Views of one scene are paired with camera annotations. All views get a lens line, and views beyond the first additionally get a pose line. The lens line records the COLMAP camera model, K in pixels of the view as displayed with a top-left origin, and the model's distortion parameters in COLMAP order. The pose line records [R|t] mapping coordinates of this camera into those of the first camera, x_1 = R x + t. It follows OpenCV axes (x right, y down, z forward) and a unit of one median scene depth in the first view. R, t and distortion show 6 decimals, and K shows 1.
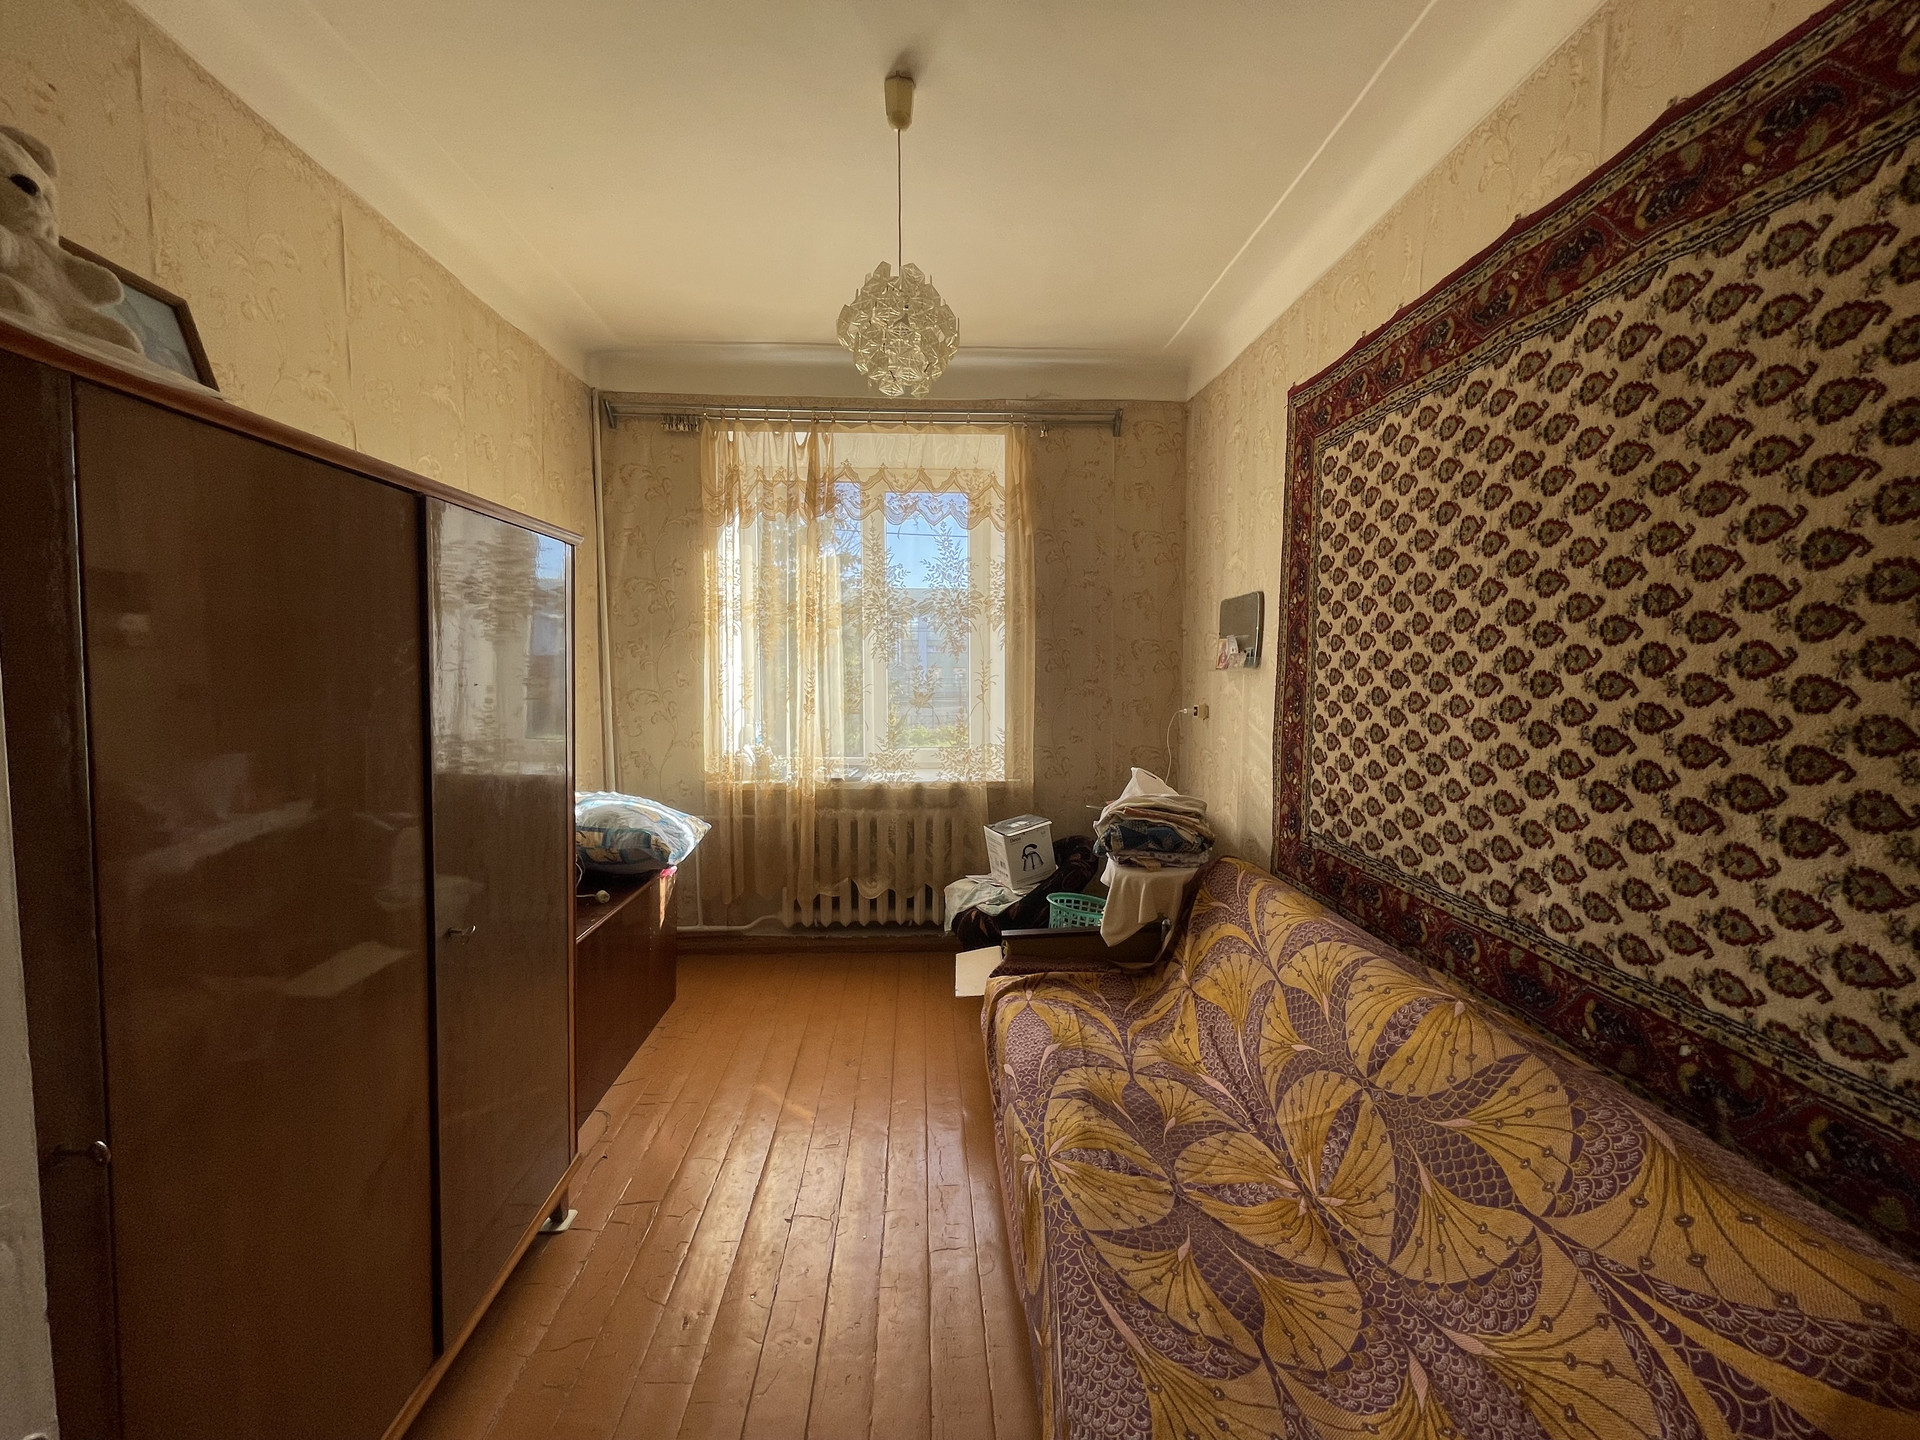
lens RADIAL K [[775.7, 0, 954.8], [0, 775.7, 719.6], [0, 0, 1]] dist [-0.003409, -0.000052]
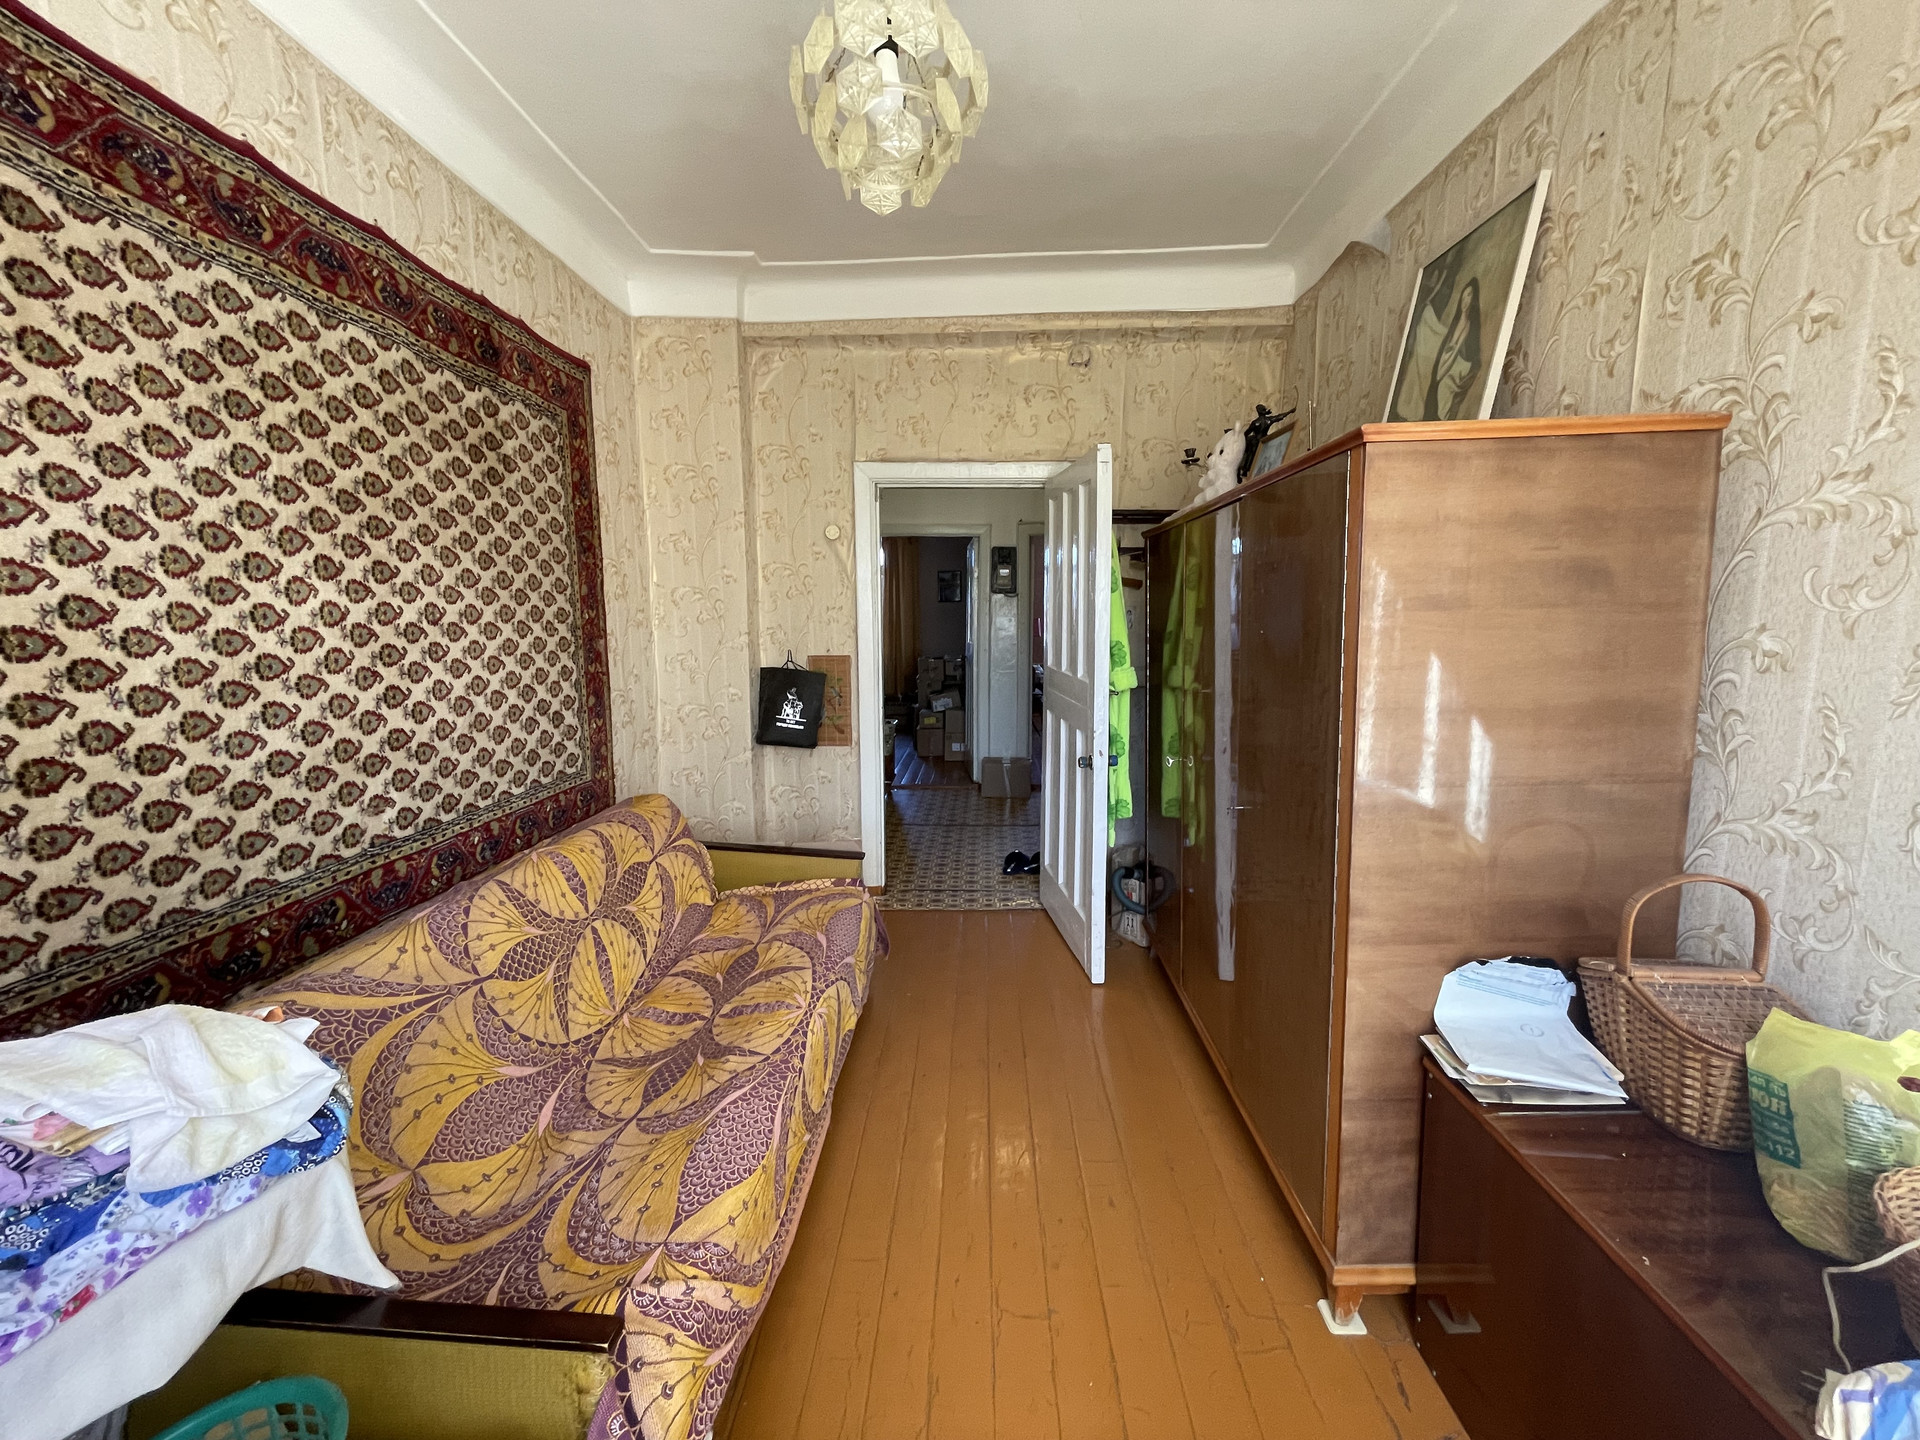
lens RADIAL K [[775.7, 0, 960.3], [0, 775.7, 712.1], [0, 0, 1]] dist [-0.003409, -0.000052]
pose [[-0.997510, -0.005212, 0.070326, -0.206280], [0.008796, 0.980283, 0.197403, -0.147735], [-0.069968, 0.197530, -0.977797, 2.018418]]
